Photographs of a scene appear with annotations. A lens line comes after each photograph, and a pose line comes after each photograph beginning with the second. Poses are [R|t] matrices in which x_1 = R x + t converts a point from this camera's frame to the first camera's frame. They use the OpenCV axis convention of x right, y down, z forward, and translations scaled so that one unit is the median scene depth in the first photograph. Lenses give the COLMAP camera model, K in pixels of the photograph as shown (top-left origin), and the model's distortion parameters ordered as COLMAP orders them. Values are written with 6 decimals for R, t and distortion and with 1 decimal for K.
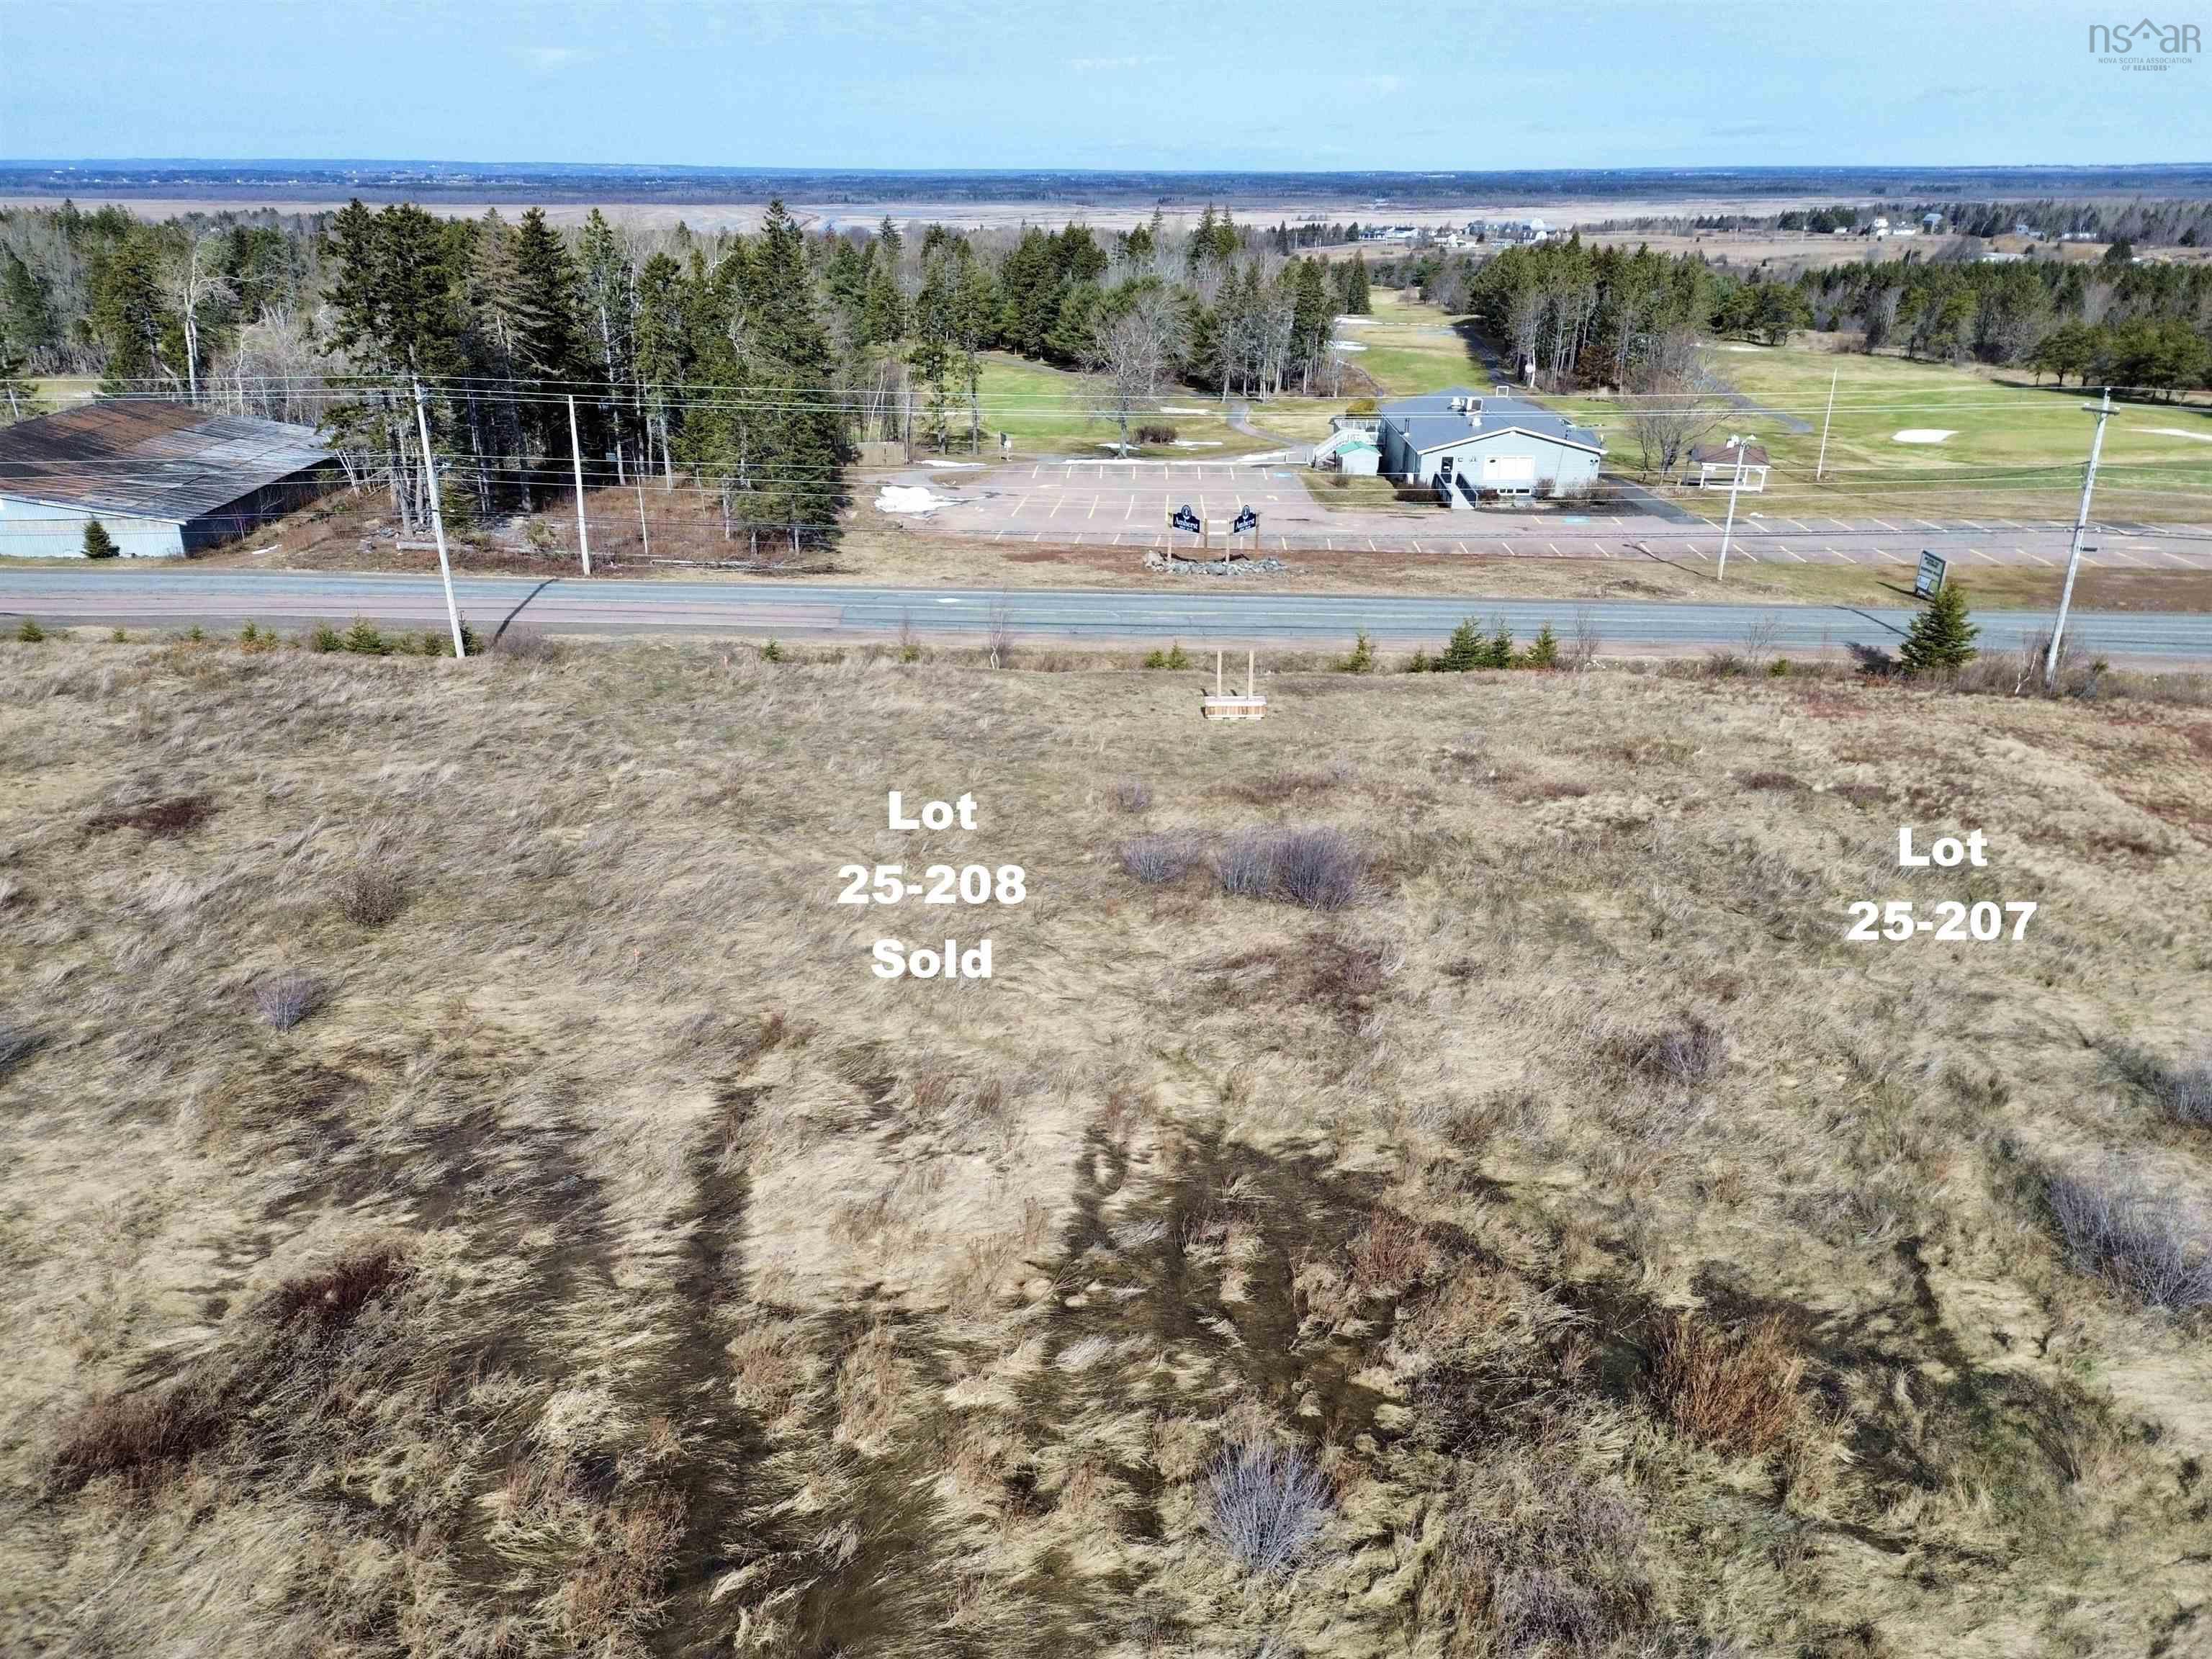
lens RADIAL K [[1589.2, 0, 1108.8], [0, 1589.2, 816.0], [0, 0, 1]] dist [0.082445, -0.083523]
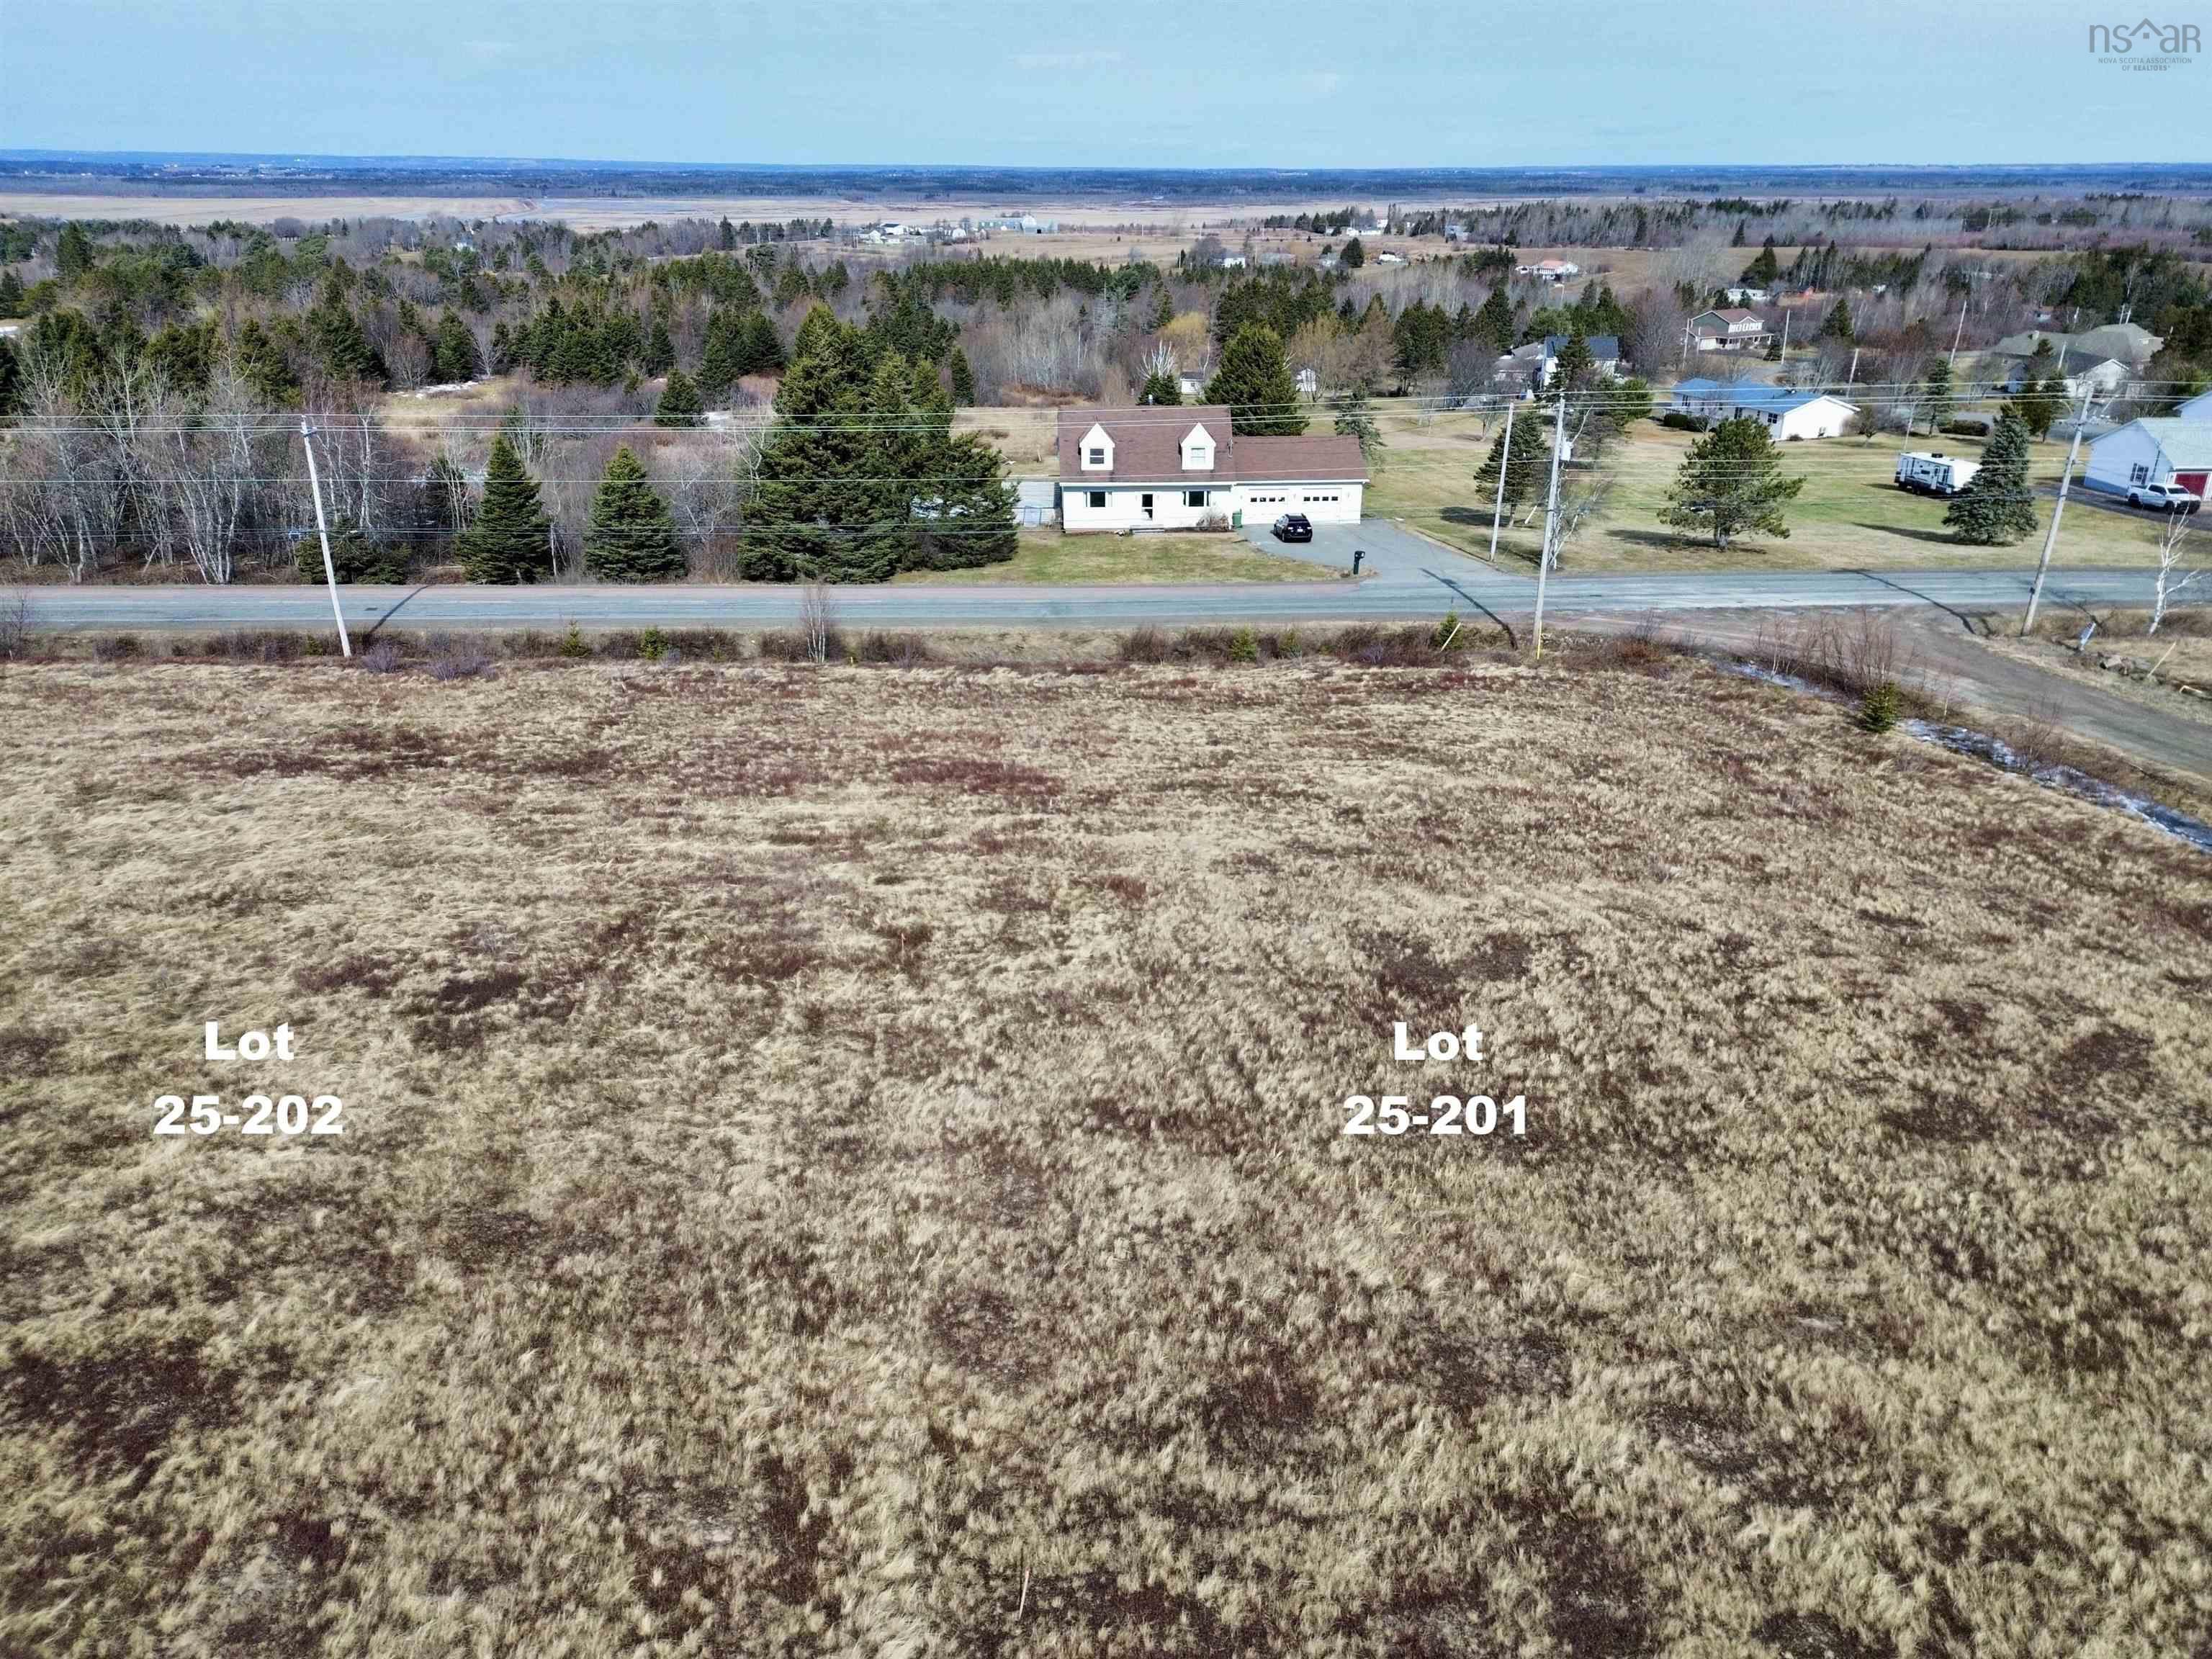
lens RADIAL K [[1589.2, 0, 1108.8], [0, 1589.2, 816.0], [0, 0, 1]] dist [0.082445, -0.083523]
pose [[0.998731, -0.016245, 0.047680, 0.940882], [0.016164, 0.999867, 0.002087, 0.022631], [-0.047707, -0.001314, 0.998860, -0.059133]]
